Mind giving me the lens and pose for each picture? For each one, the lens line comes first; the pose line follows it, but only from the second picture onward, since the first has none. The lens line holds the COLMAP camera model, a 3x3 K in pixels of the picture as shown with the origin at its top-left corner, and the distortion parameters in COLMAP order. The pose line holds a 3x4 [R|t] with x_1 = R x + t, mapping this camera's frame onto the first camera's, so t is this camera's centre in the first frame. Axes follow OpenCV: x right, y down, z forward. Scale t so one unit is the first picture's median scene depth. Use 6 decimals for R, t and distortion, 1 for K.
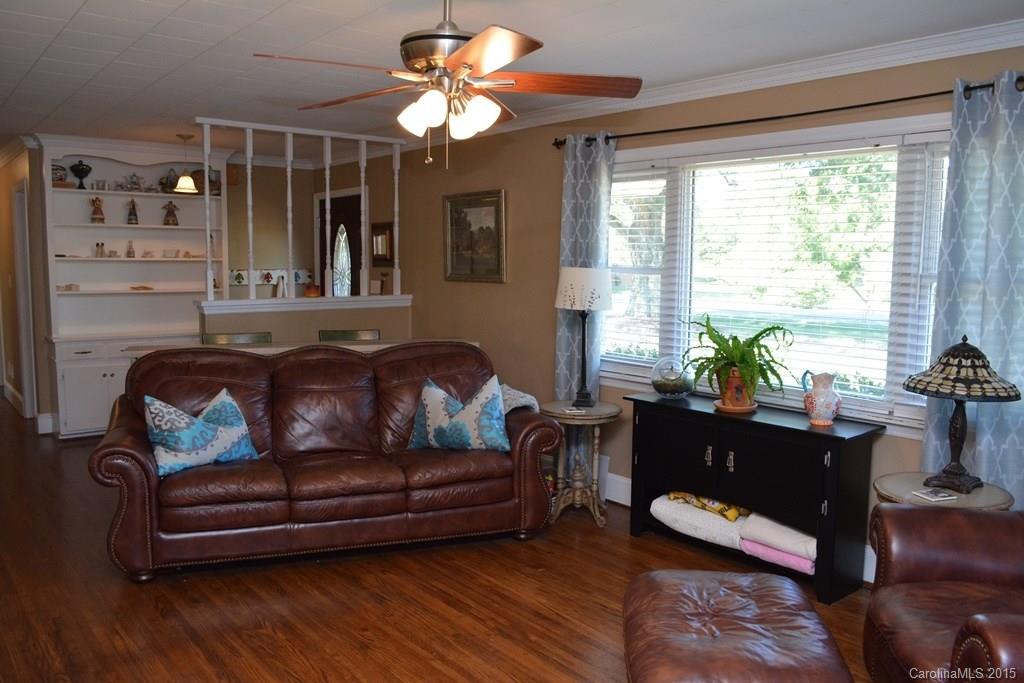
lens RADIAL K [[818.4, 0, 510.6], [0, 818.4, 342.7], [0, 0, 1]] dist [-0.071261, -0.005246]
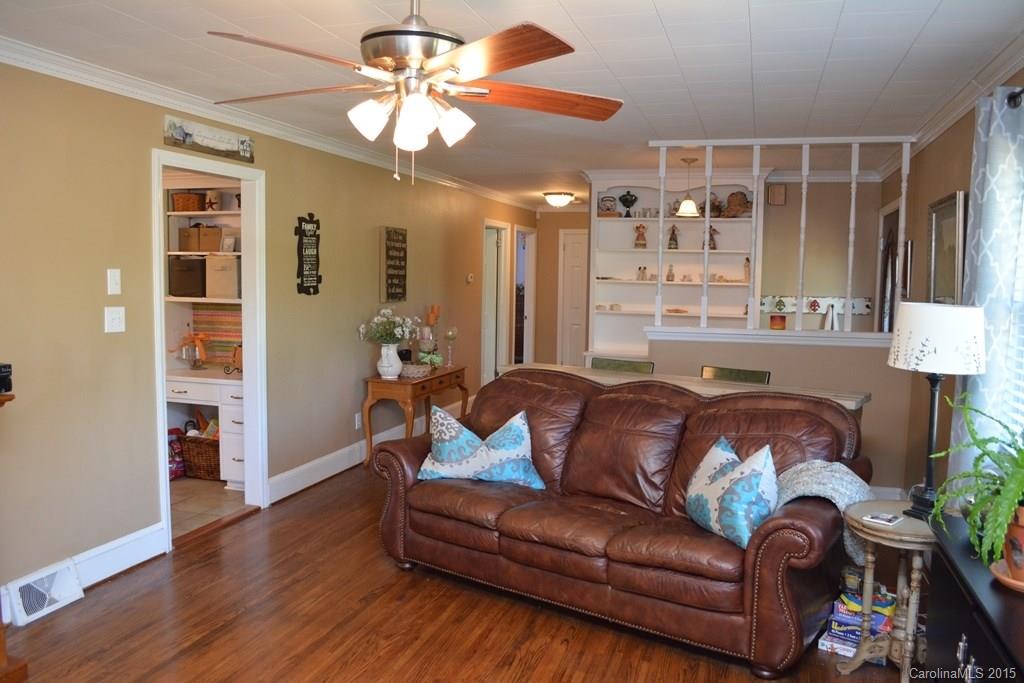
lens RADIAL K [[818.4, 0, 509.9], [0, 818.4, 342.1], [0, 0, 1]] dist [-0.071261, -0.005246]
pose [[0.550659, 0.070643, -0.831735, 0.308456], [-0.095312, 0.995217, 0.021426, -0.031948], [0.829271, 0.067477, 0.554759, 0.263808]]
